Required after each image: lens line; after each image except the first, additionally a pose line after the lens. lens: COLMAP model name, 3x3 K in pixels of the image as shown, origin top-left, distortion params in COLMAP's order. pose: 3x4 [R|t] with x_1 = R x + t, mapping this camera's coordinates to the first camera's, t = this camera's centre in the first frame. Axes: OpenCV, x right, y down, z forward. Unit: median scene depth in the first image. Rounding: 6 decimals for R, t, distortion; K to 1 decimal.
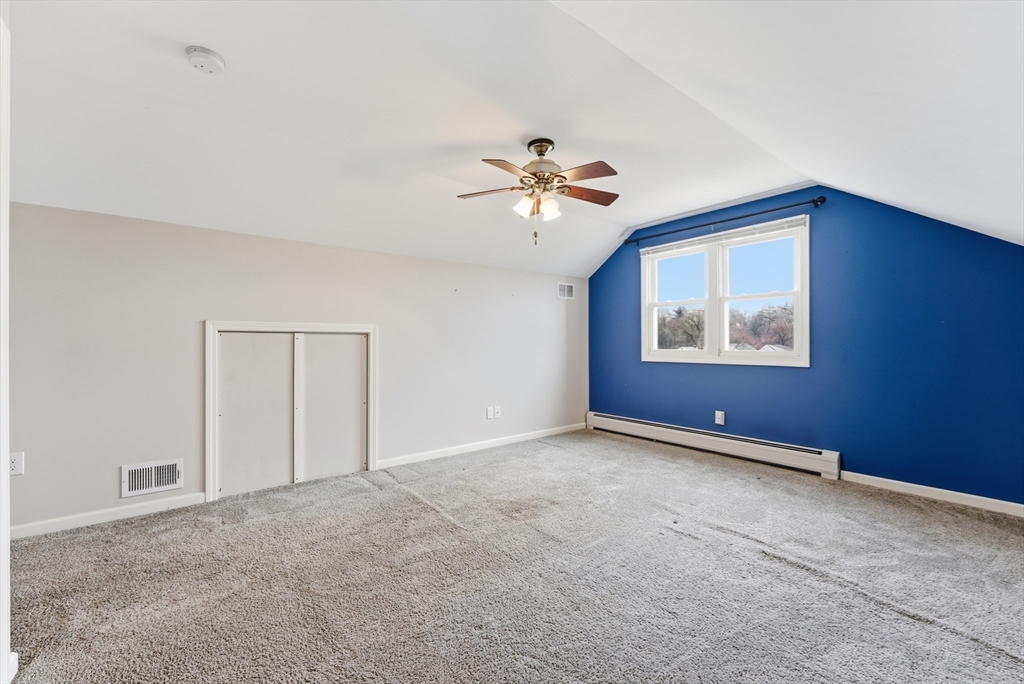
lens RADIAL K [[421.2, 0, 512.0], [0, 421.2, 342.0], [0, 0, 1]] dist [-0.000810, -0.000029]
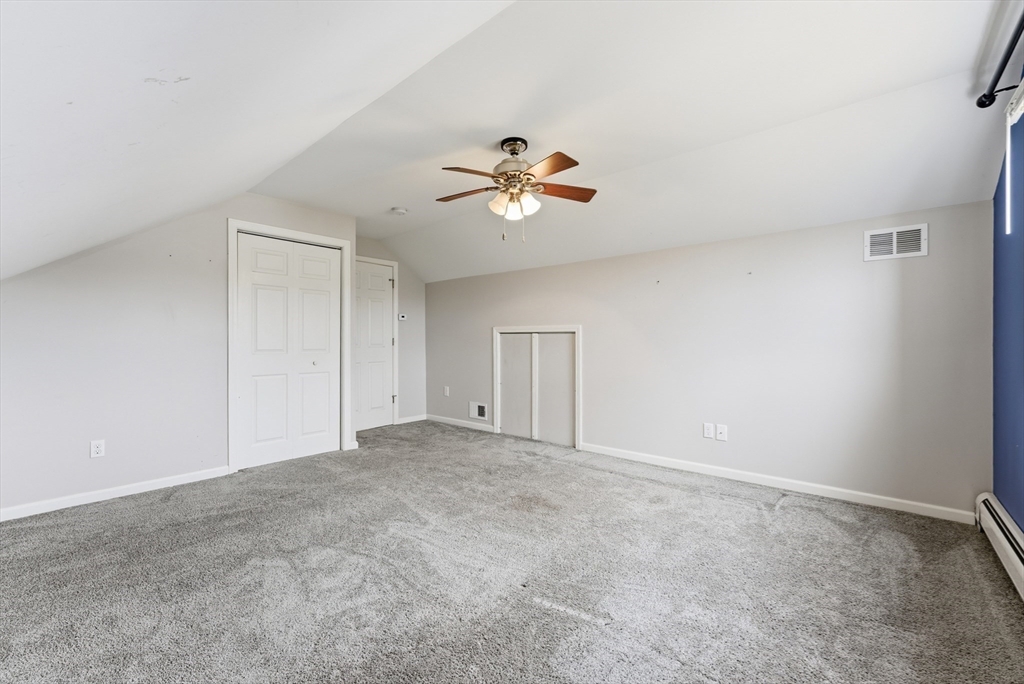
lens RADIAL K [[421.2, 0, 512.0], [0, 421.2, 342.0], [0, 0, 1]] dist [-0.000810, -0.000029]
pose [[0.184626, 0.008746, -0.982770, 0.824325], [0.002635, 0.999952, 0.009394, -0.005214], [0.982805, -0.004324, 0.184595, 0.634629]]
